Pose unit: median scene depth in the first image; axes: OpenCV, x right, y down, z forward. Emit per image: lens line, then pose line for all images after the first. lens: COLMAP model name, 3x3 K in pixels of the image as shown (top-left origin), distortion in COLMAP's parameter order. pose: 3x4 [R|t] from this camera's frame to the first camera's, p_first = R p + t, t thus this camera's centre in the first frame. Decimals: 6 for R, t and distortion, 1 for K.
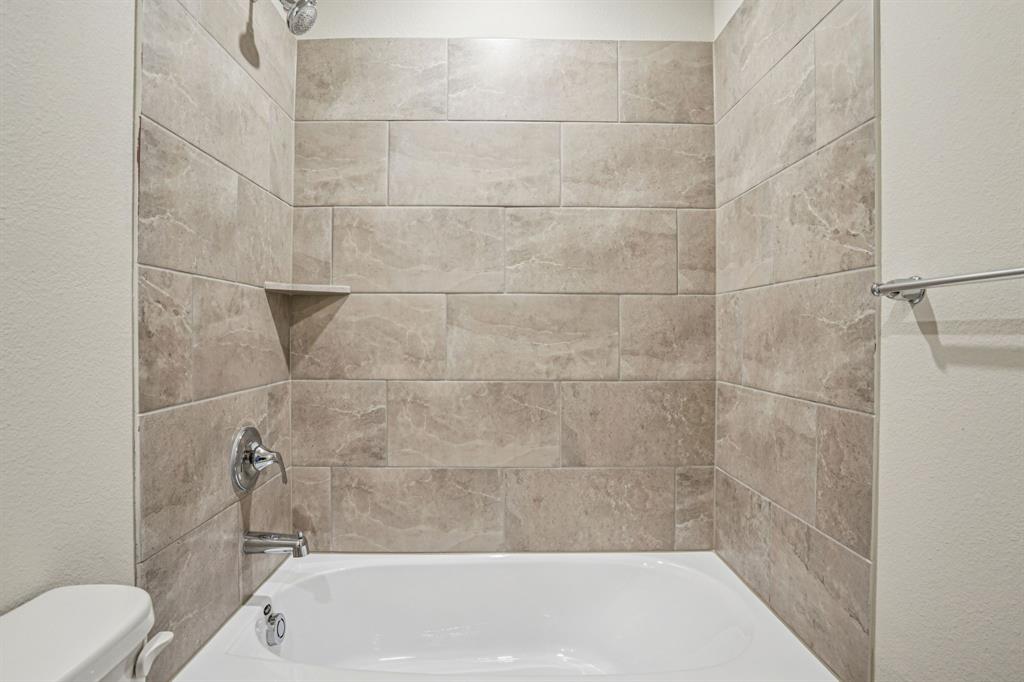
lens RADIAL K [[538.9, 0, 510.0], [0, 538.9, 335.9], [0, 0, 1]] dist [-0.044915, 0.005164]
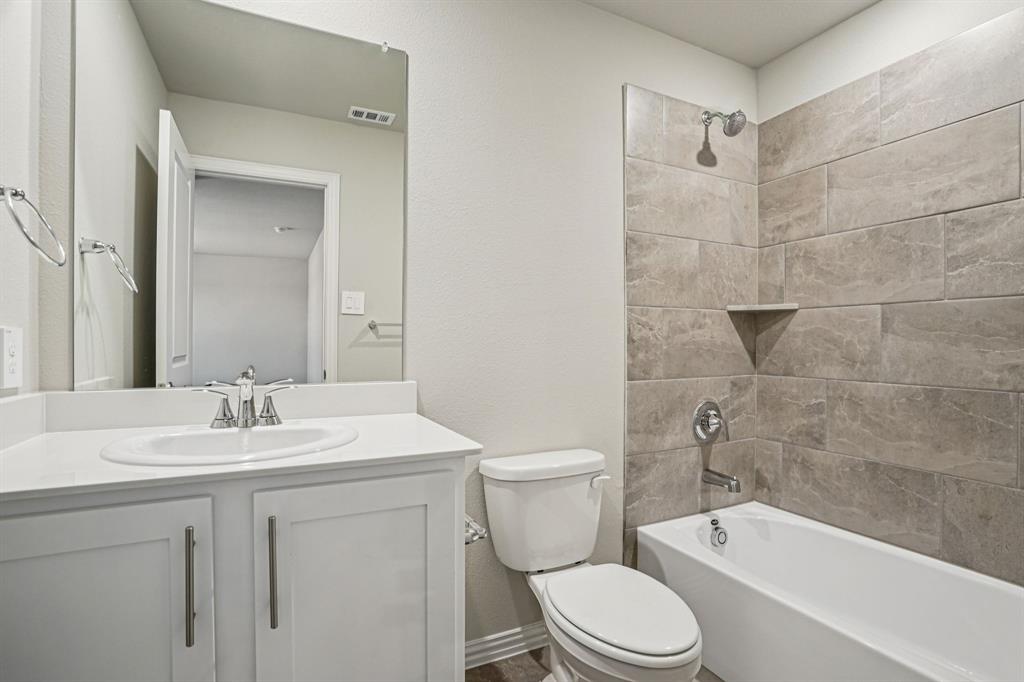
lens RADIAL K [[494.0, 0, 513.8], [0, 494.0, 346.4], [0, 0, 1]] dist [0.000643, 0.000720]
pose [[0.441026, 0.005624, -0.897477, 0.462662], [-0.003356, 0.999984, 0.004617, 0.005762], [0.897488, 0.000976, 0.441037, -0.122650]]
